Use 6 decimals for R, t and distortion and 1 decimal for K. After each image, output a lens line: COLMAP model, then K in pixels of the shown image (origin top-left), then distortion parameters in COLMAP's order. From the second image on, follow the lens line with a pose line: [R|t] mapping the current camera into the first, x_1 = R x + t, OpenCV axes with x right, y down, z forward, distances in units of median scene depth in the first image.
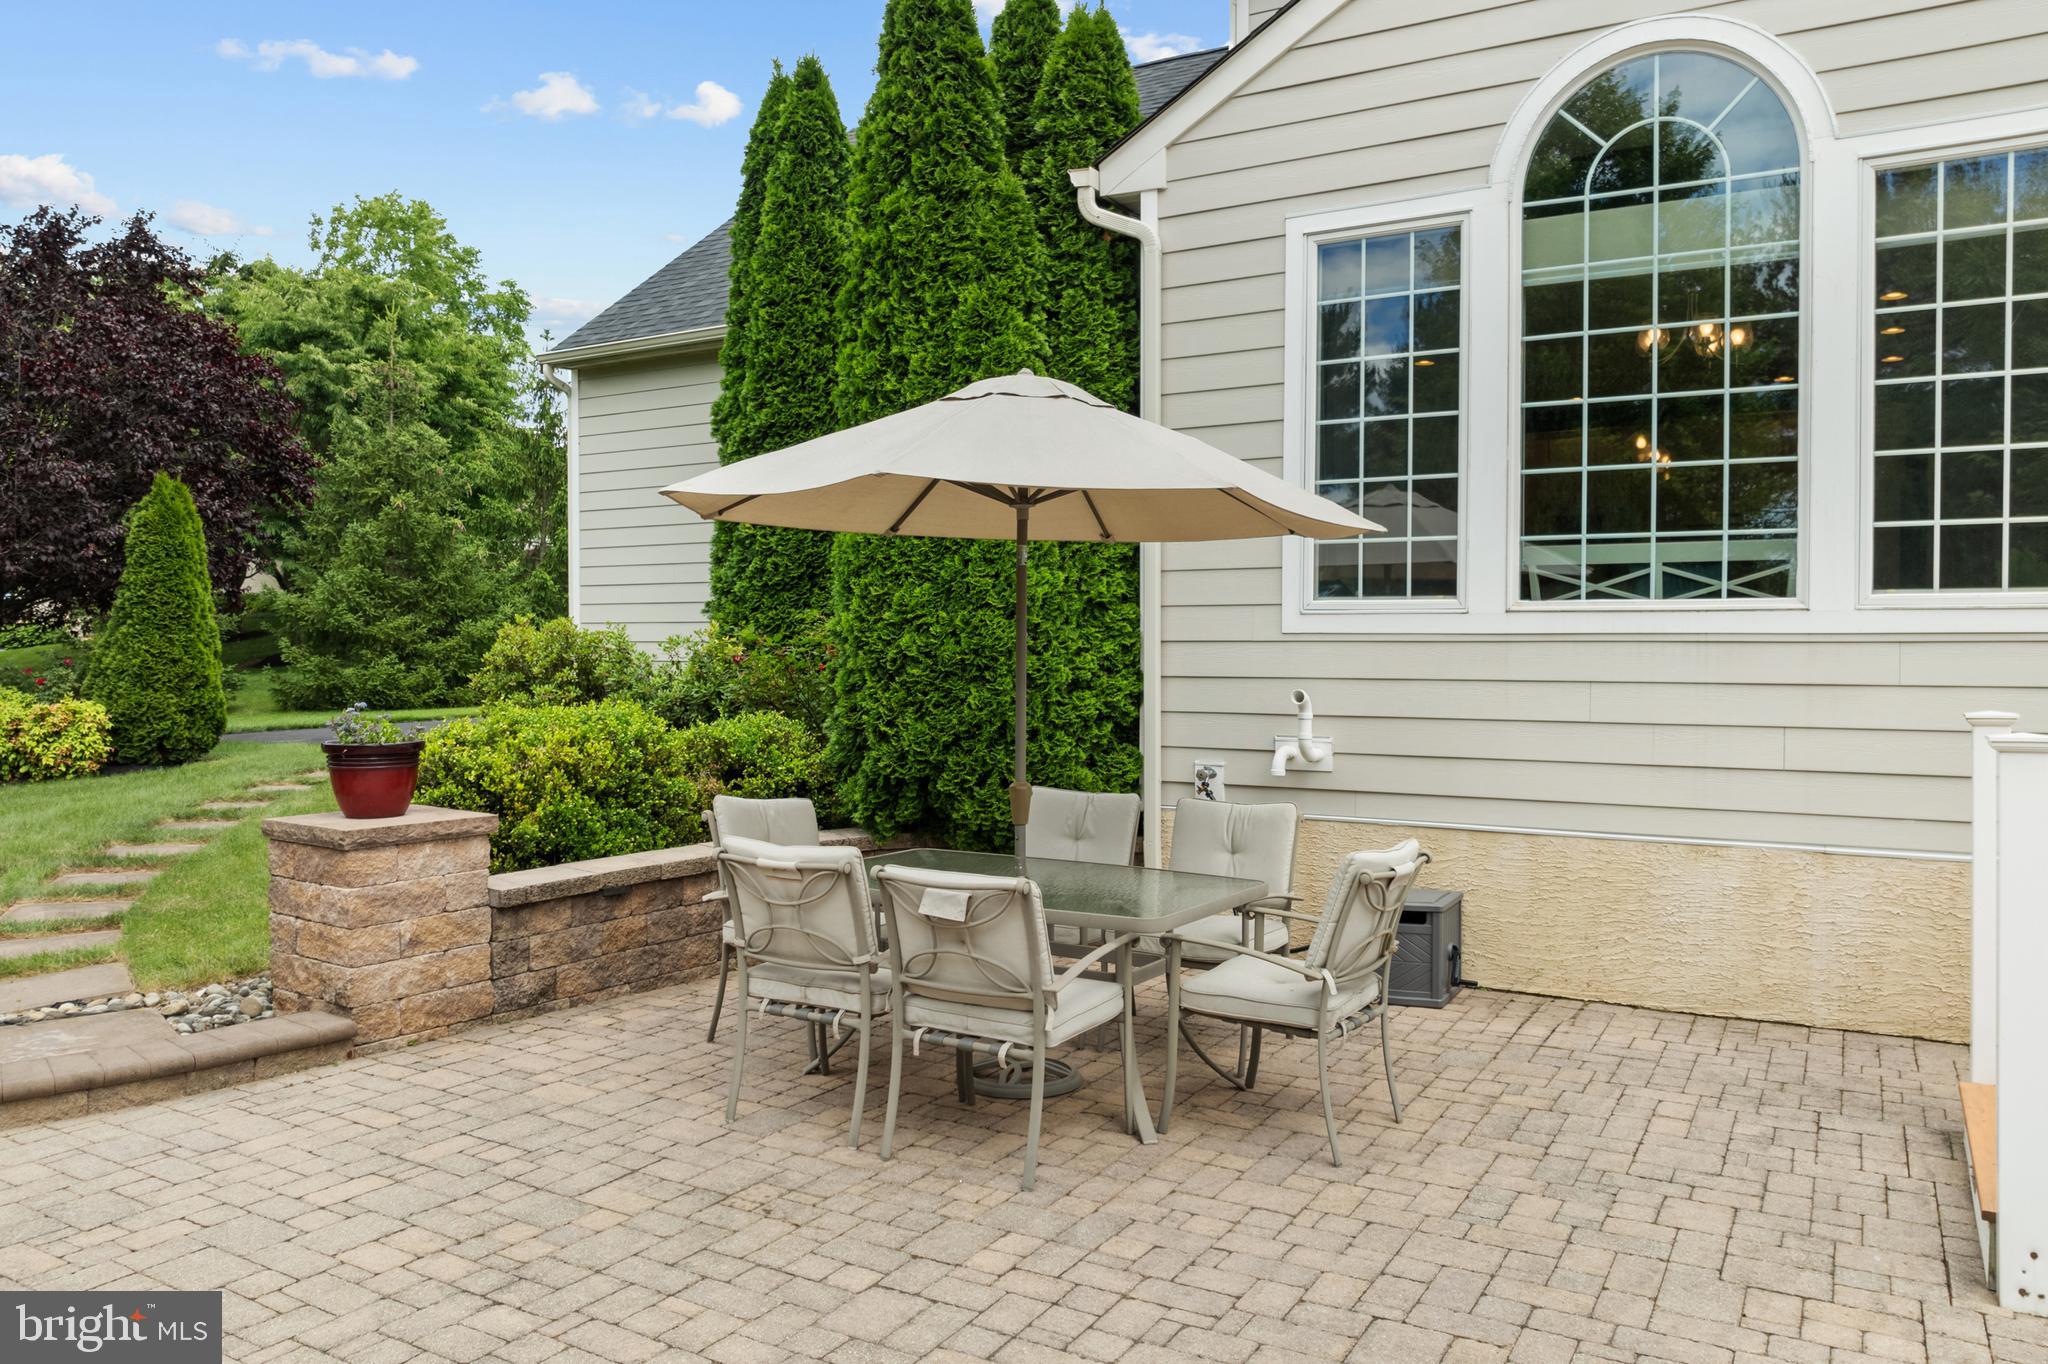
lens RADIAL K [[1441.0, 0, 1025.6], [0, 1441.0, 675.8], [0, 0, 1]] dist [-0.041225, 0.001395]
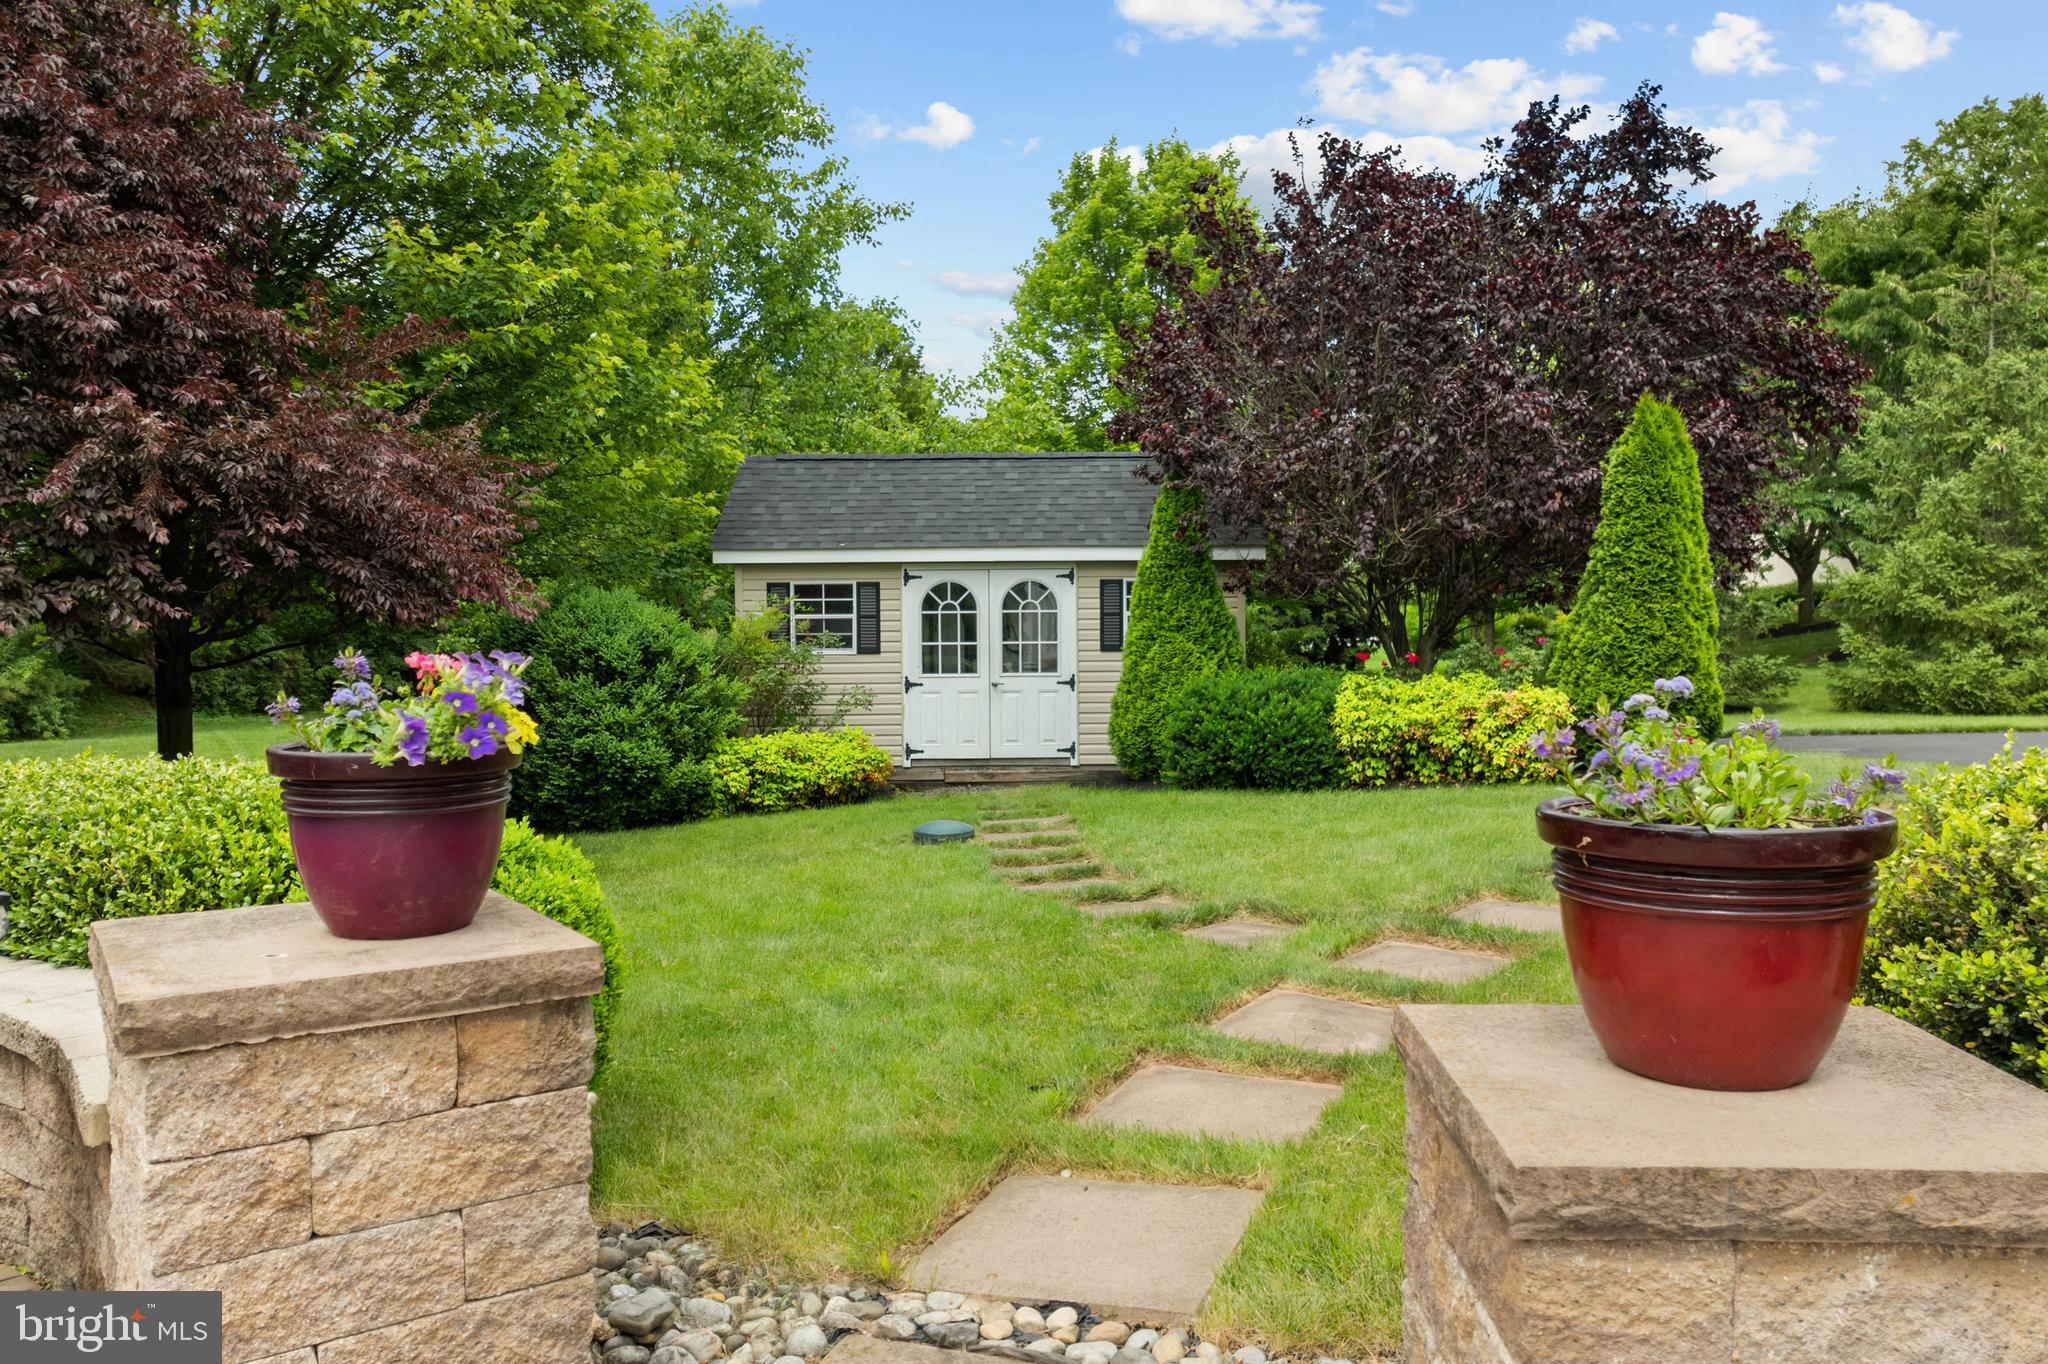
lens RADIAL K [[1464.8, 0, 1026.9], [0, 1464.8, 688.3], [0, 0, 1]] dist [-0.041675, 0.003105]
pose [[0.529177, 0.023690, -0.848180, -0.111904], [-0.016574, 0.999708, 0.017581, 0.007723], [0.848349, 0.004754, 0.529415, 0.291588]]
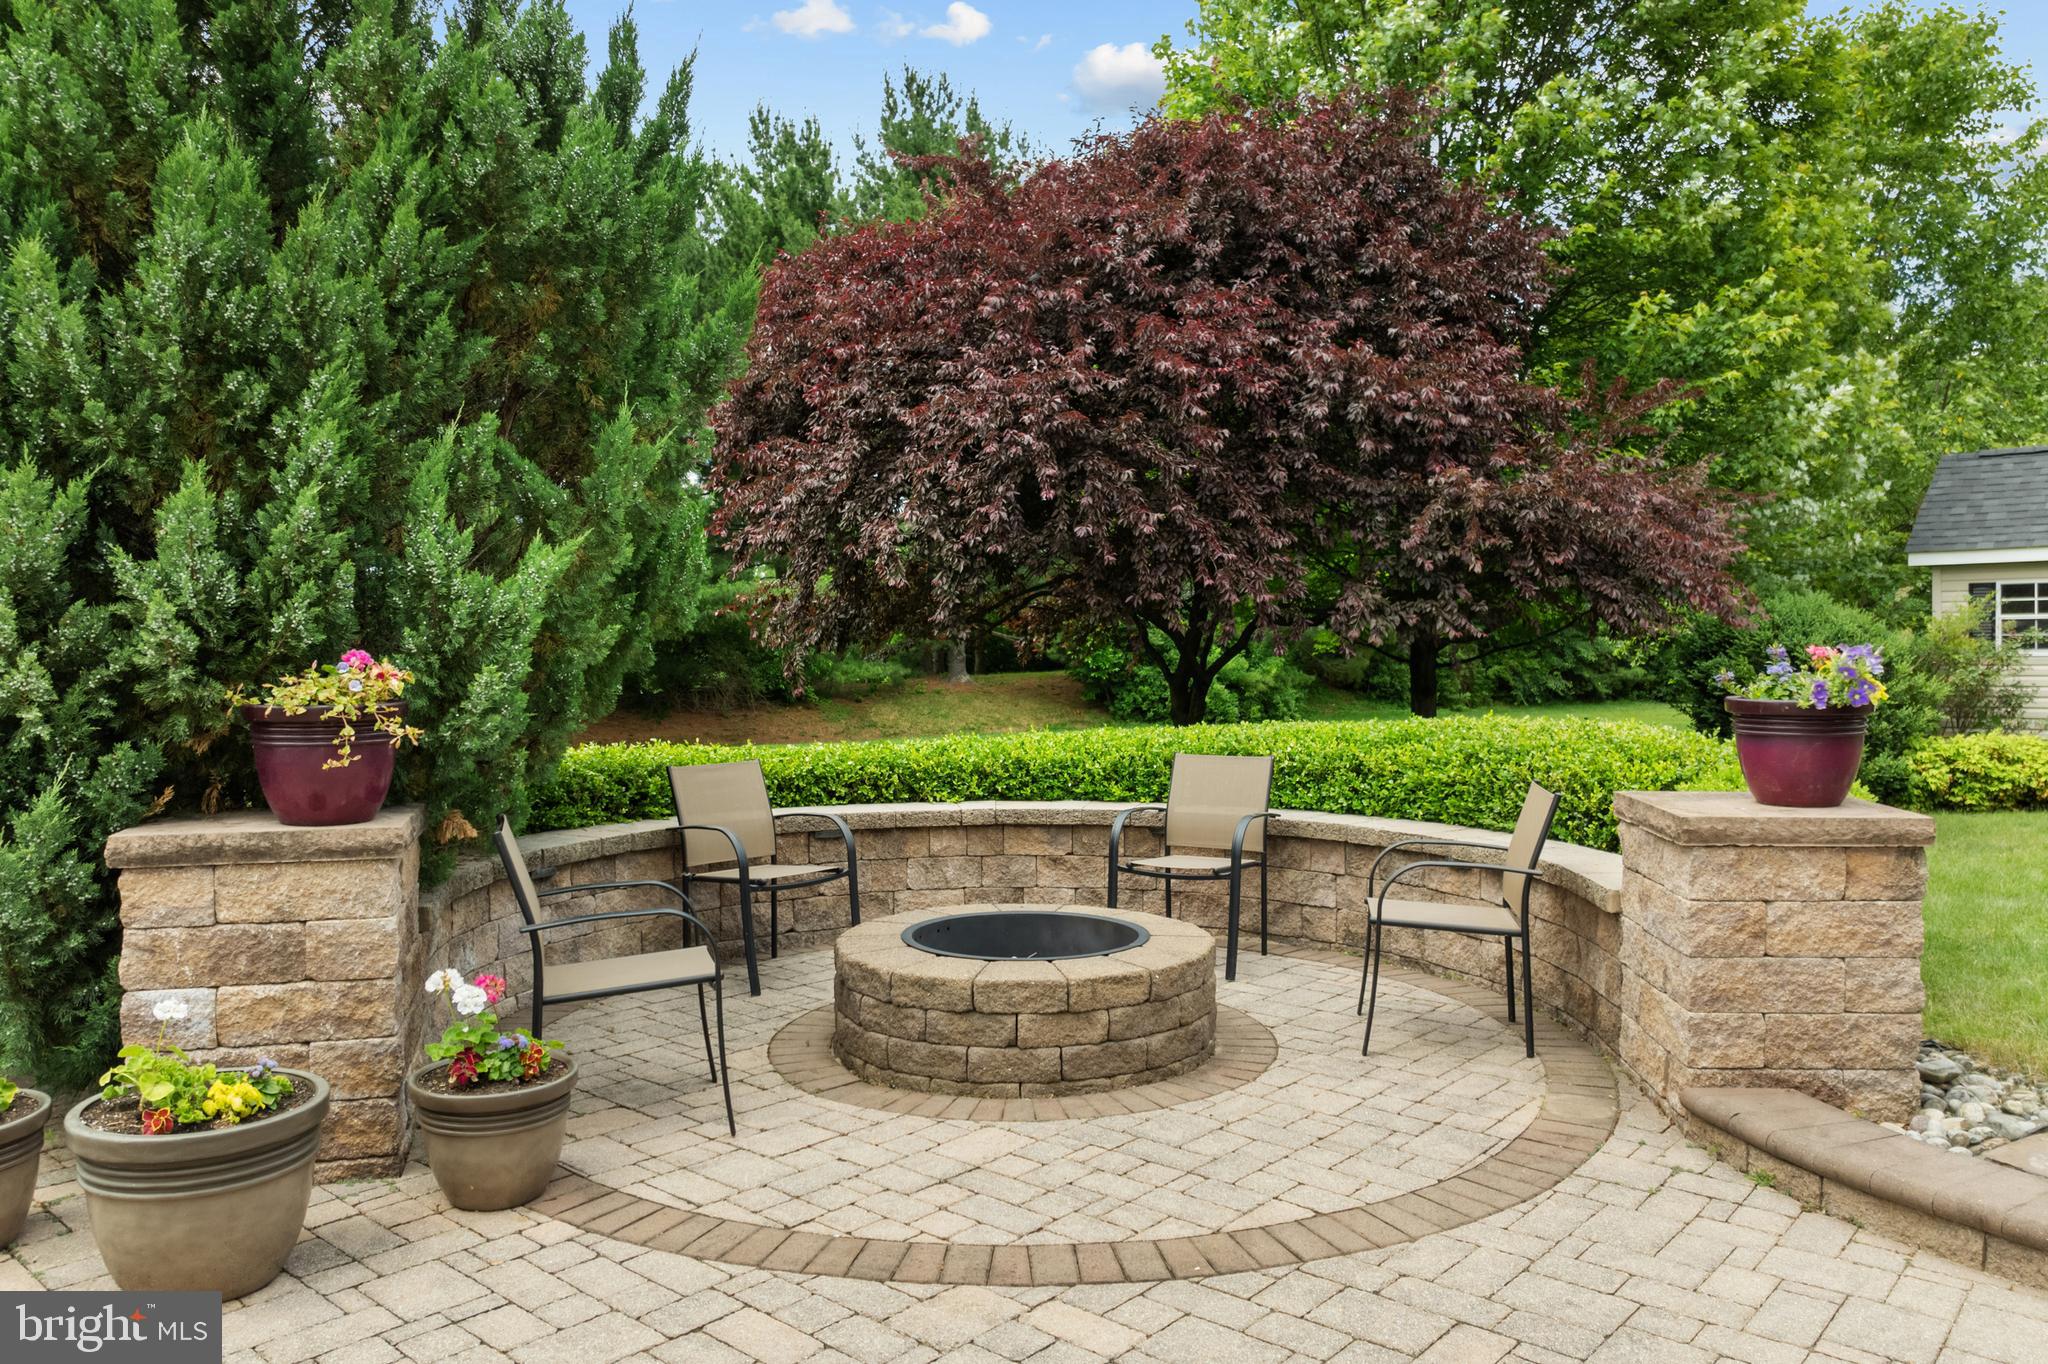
lens RADIAL K [[1441.0, 0, 1025.6], [0, 1441.0, 675.8], [0, 0, 1]] dist [-0.041225, 0.001395]
pose [[-0.190564, 0.017278, -0.981523, 0.017440], [-0.017273, 0.999631, 0.020951, 0.010430], [0.981523, 0.020946, -0.190195, 0.221067]]
